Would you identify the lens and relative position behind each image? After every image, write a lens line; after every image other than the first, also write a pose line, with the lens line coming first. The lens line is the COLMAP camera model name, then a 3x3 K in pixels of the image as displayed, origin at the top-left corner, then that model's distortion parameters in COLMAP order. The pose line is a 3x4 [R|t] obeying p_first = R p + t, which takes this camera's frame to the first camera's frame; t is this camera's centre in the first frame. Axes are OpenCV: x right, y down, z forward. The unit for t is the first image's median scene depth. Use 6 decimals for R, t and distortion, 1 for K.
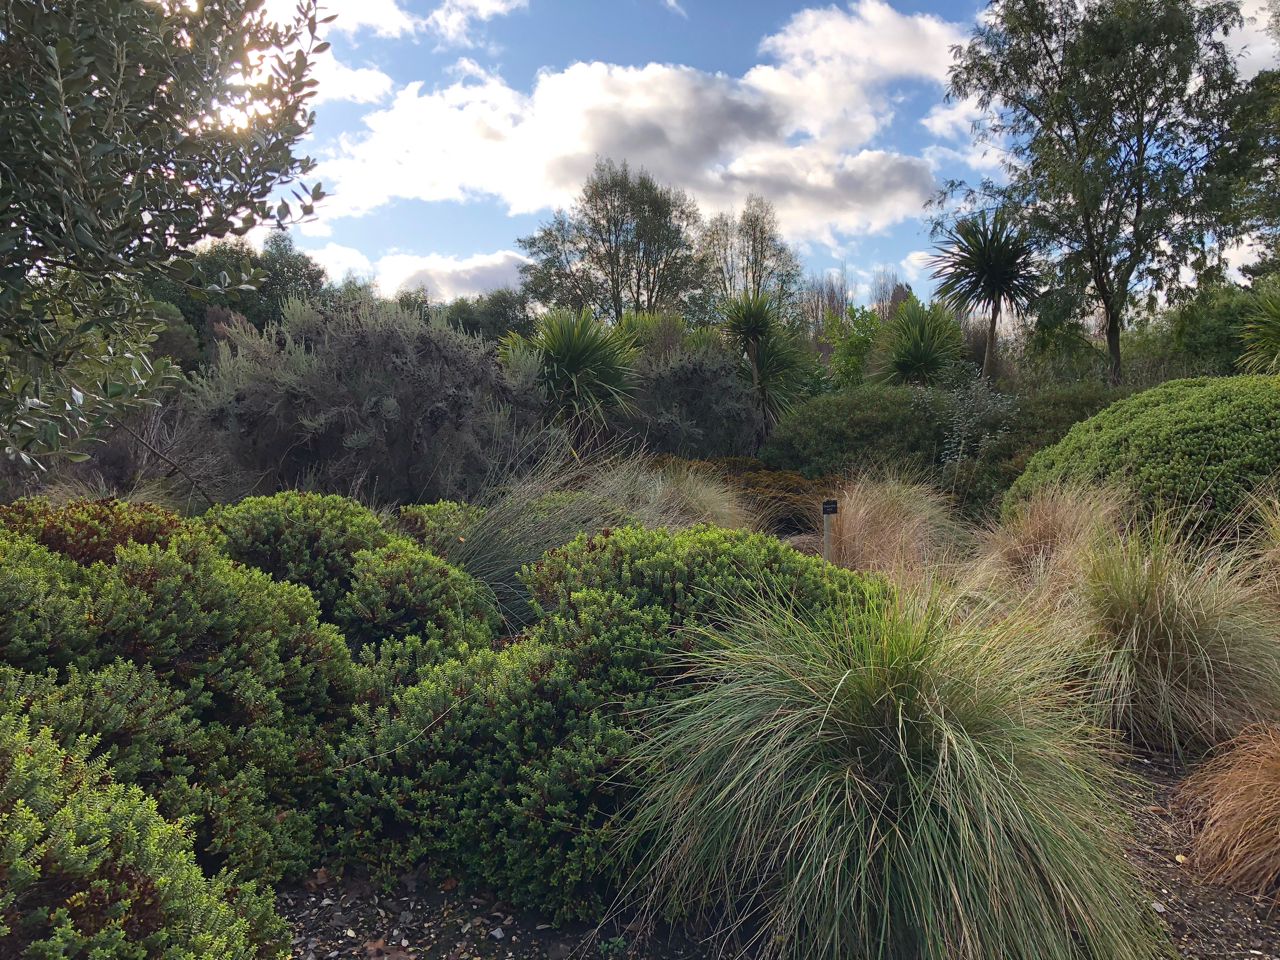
lens RADIAL K [[1048.9, 0, 642.2], [0, 1048.9, 476.4], [0, 0, 1]] dist [-0.014521, -0.005137]
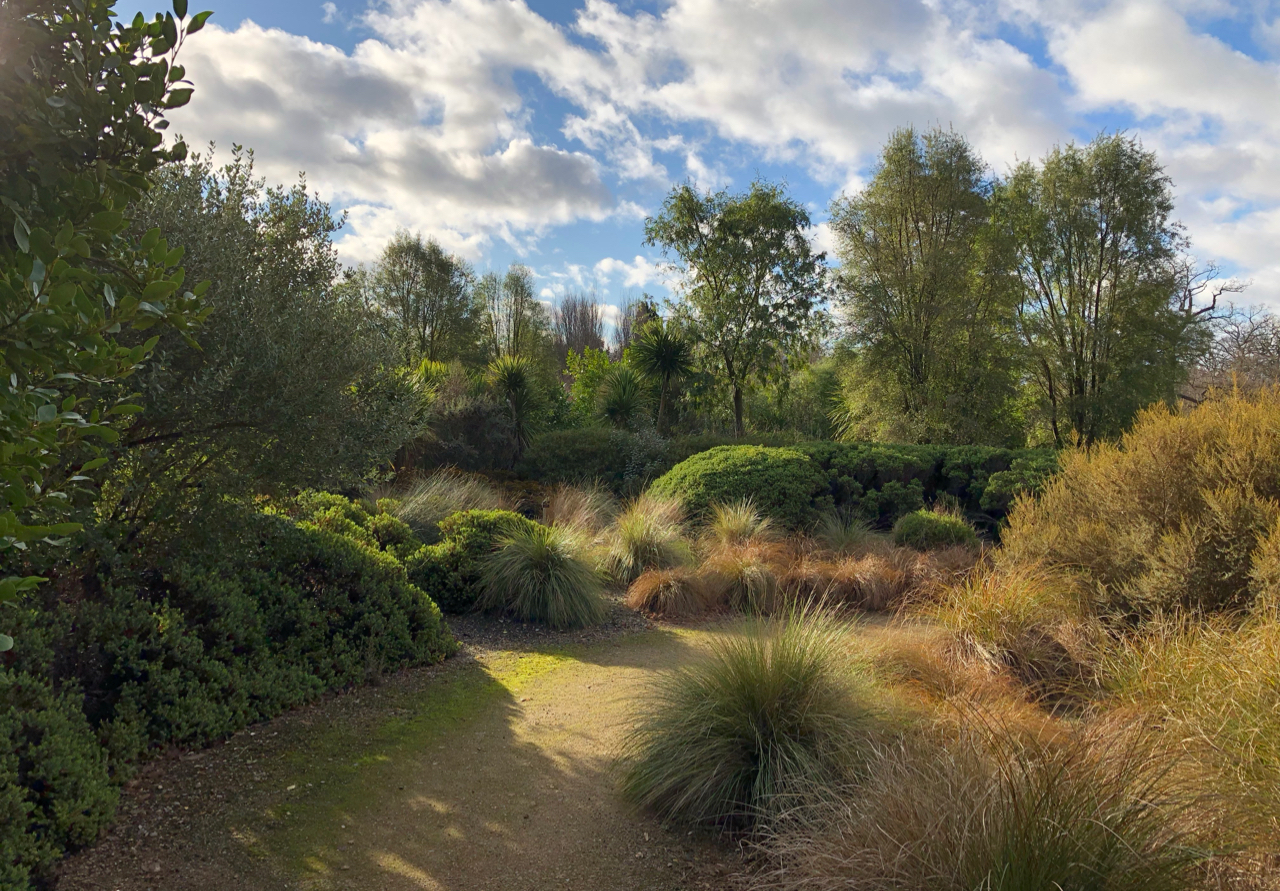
lens RADIAL K [[1038.8, 0, 647.6], [0, 1038.8, 442.2], [0, 0, 1]] dist [0.062680, 0.000896]
pose [[0.970420, 0.042169, 0.237712, -0.059687], [-0.036218, 0.998913, -0.029348, -0.019089], [-0.238691, 0.019870, 0.970892, -0.504162]]
